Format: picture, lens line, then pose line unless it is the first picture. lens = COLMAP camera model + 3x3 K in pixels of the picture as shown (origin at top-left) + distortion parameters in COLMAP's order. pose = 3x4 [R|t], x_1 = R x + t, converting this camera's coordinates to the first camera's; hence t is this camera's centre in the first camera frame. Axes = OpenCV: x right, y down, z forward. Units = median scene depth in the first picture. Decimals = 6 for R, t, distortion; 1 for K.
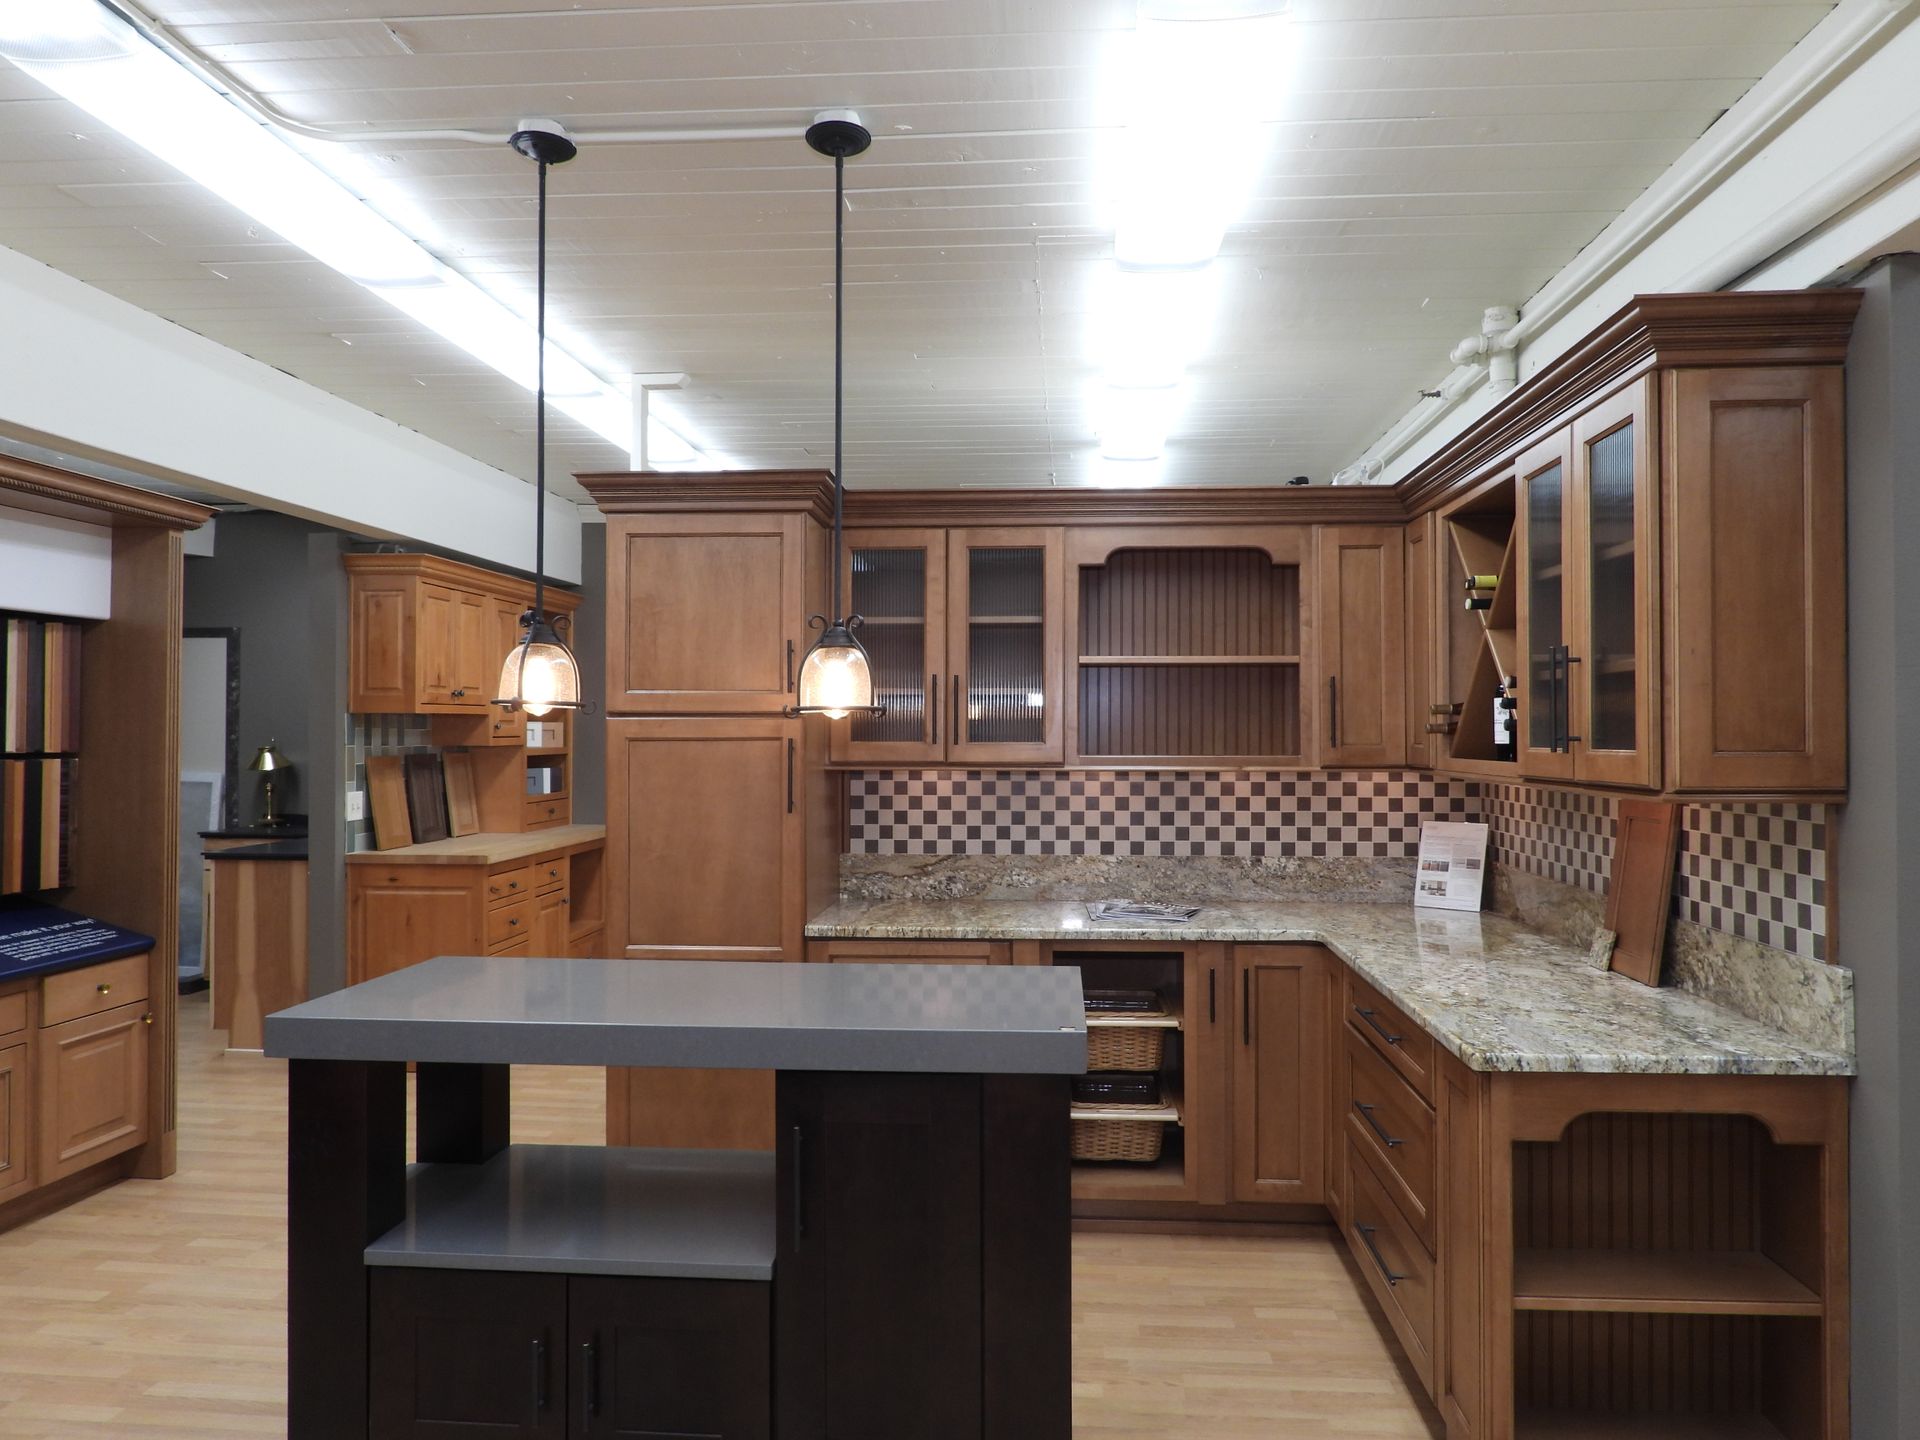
lens RADIAL K [[1386.2, 0, 961.9], [0, 1386.2, 726.8], [0, 0, 1]] dist [-0.021727, 0.008927]
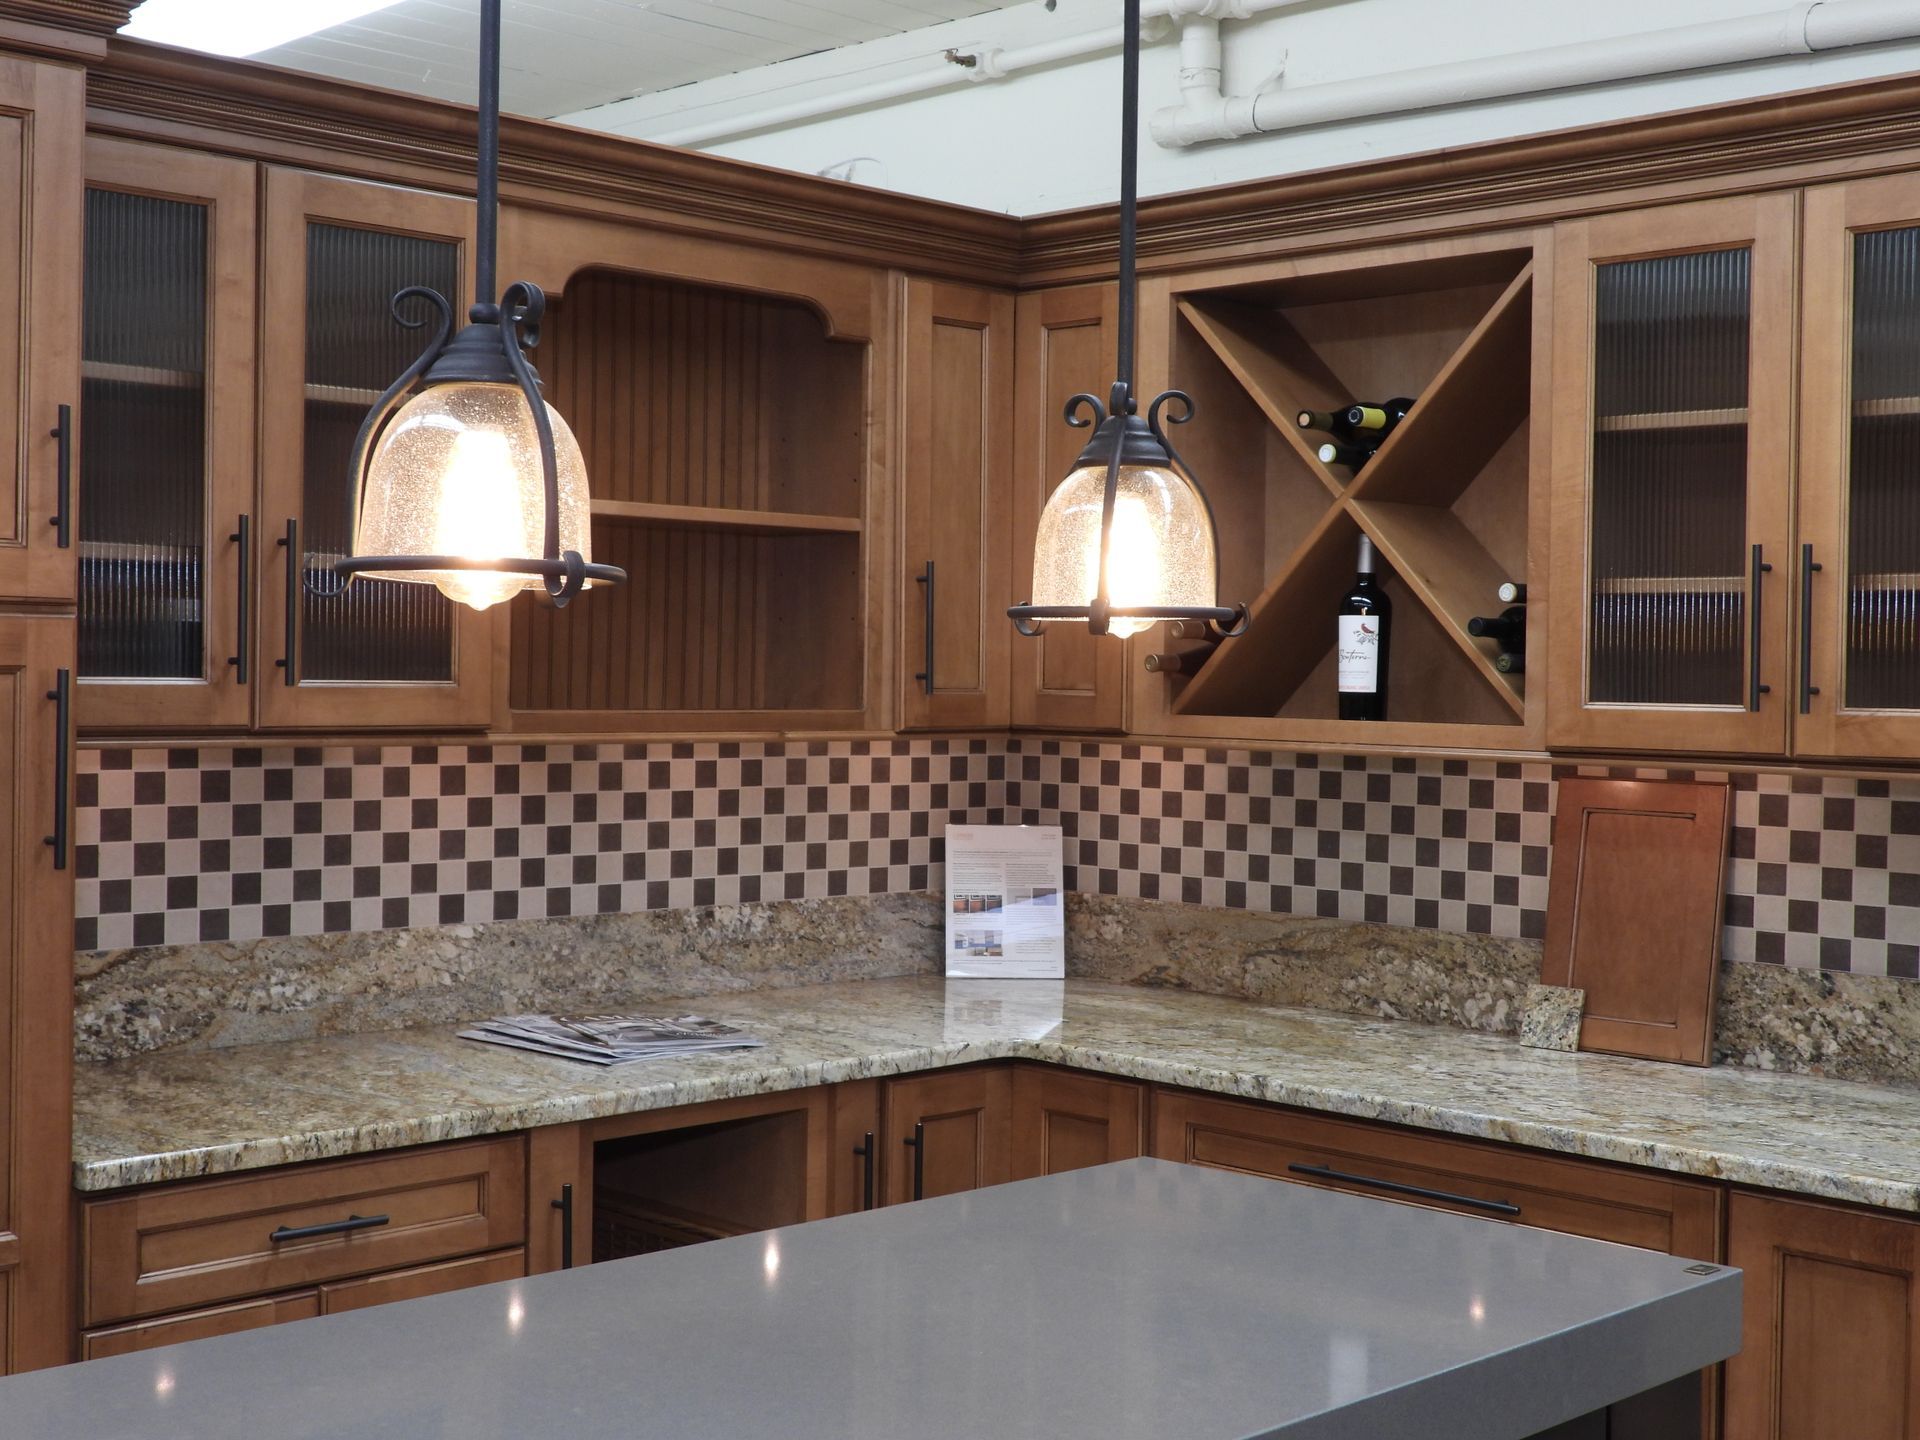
lens RADIAL K [[2491.8, 0, 959.3], [0, 2491.8, 712.8], [0, 0, 1]] dist [0.008780, 0.000000]
pose [[0.658459, -0.004207, 0.752605, -0.415129], [-0.017382, 0.999633, 0.020795, 0.001883], [-0.752416, -0.026775, 0.658144, 0.331245]]
